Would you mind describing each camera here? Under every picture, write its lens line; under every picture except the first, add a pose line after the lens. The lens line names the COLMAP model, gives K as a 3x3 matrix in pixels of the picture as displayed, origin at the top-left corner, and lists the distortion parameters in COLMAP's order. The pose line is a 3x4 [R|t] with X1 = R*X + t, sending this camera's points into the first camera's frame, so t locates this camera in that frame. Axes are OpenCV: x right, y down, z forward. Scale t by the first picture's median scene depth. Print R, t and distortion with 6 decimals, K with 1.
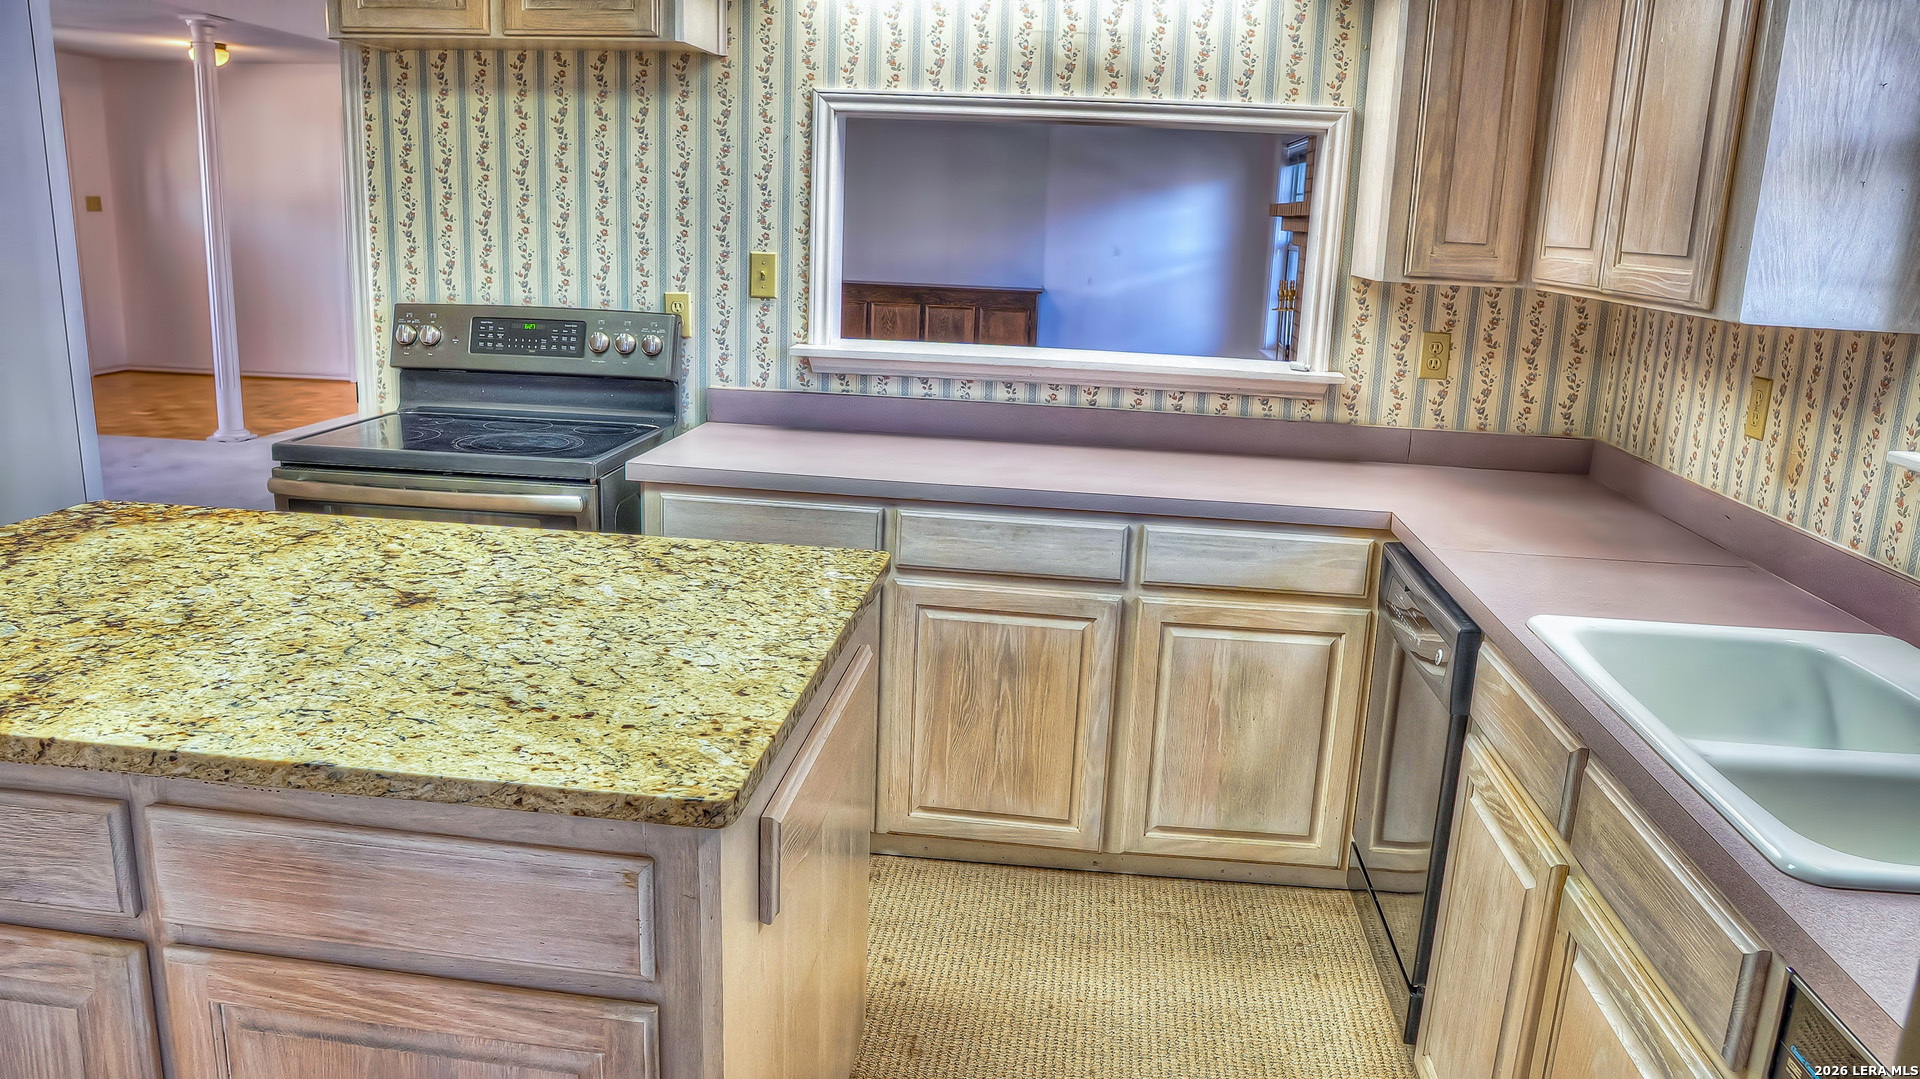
lens RADIAL K [[1321.5, 0, 960.0], [0, 1321.5, 539.5], [0, 0, 1]] dist [-0.114917, 0.070505]
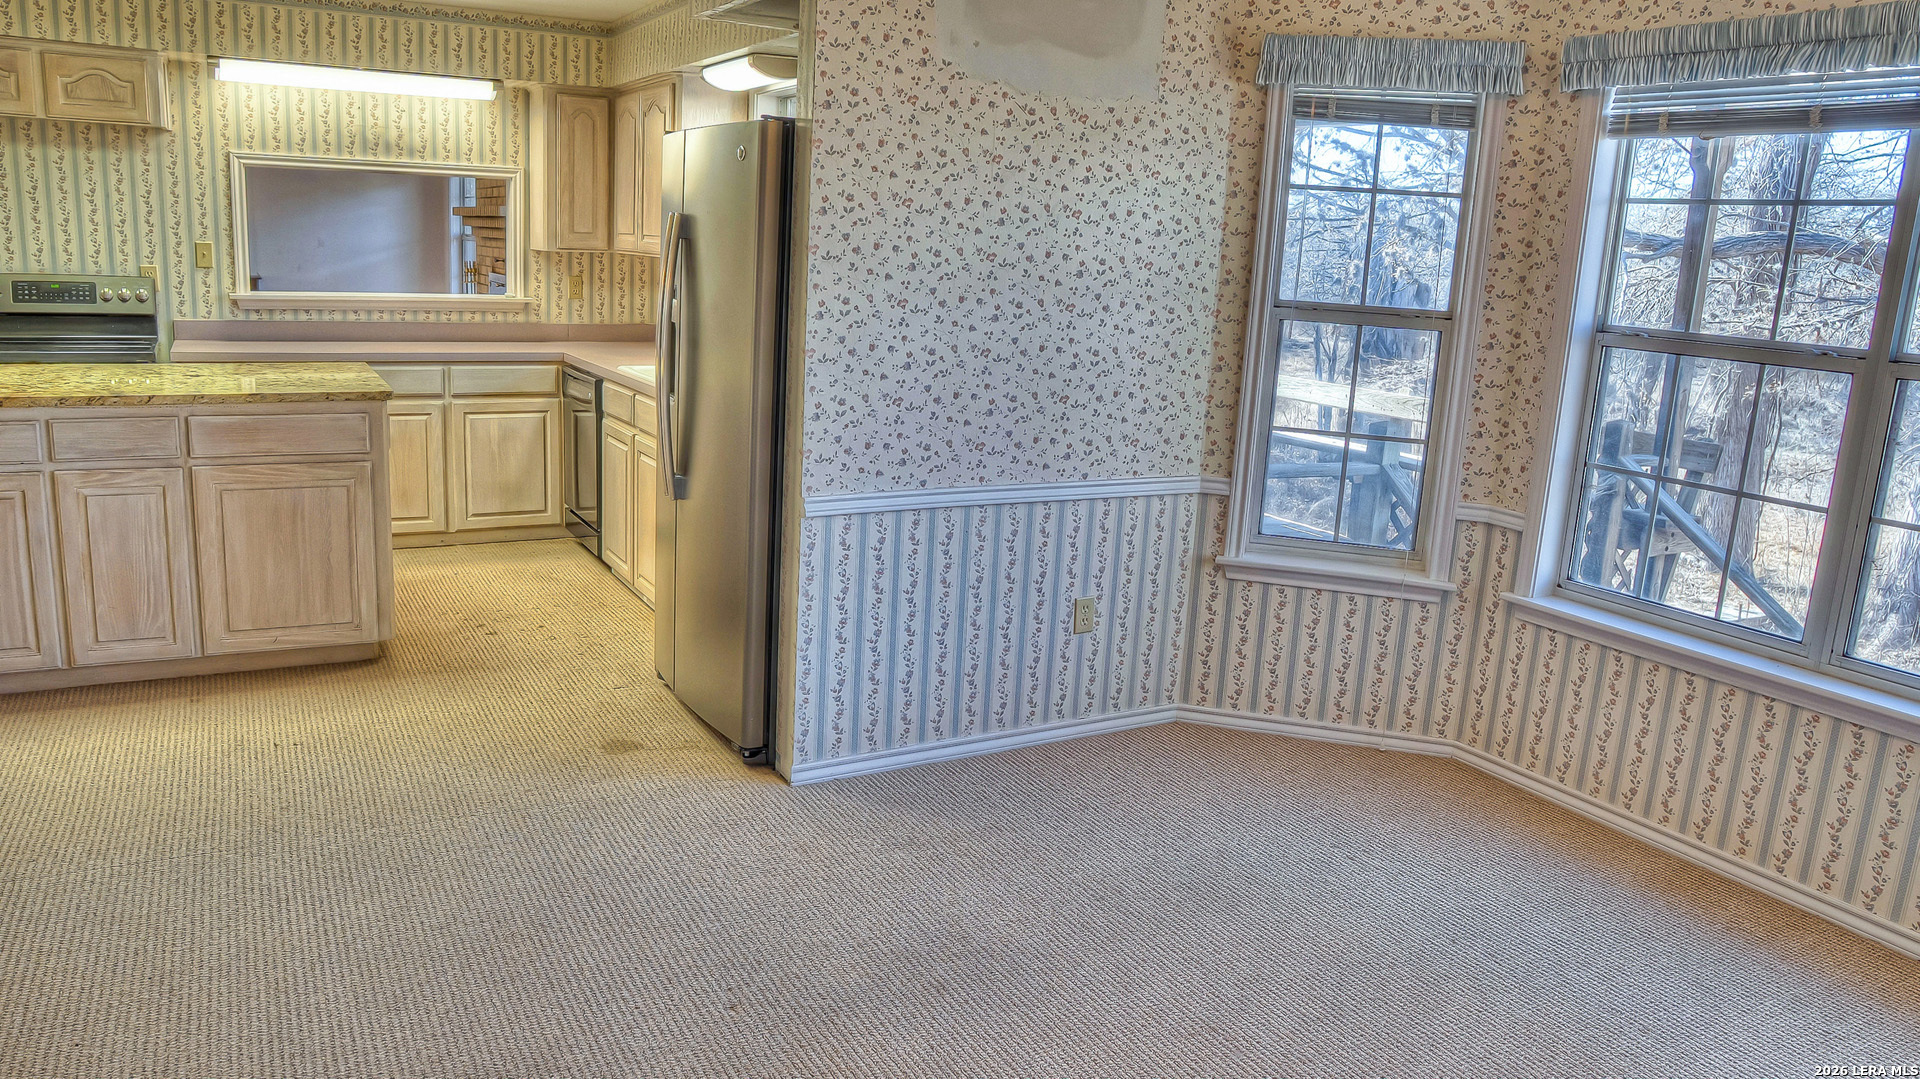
lens RADIAL K [[1321.5, 0, 960.0], [0, 1321.5, 539.5], [0, 0, 1]] dist [-0.114917, 0.070505]
pose [[0.810994, -0.124147, 0.571731, -0.368053], [0.120071, 0.991743, 0.045030, 0.233179], [-0.572601, 0.032129, 0.819204, -1.019691]]
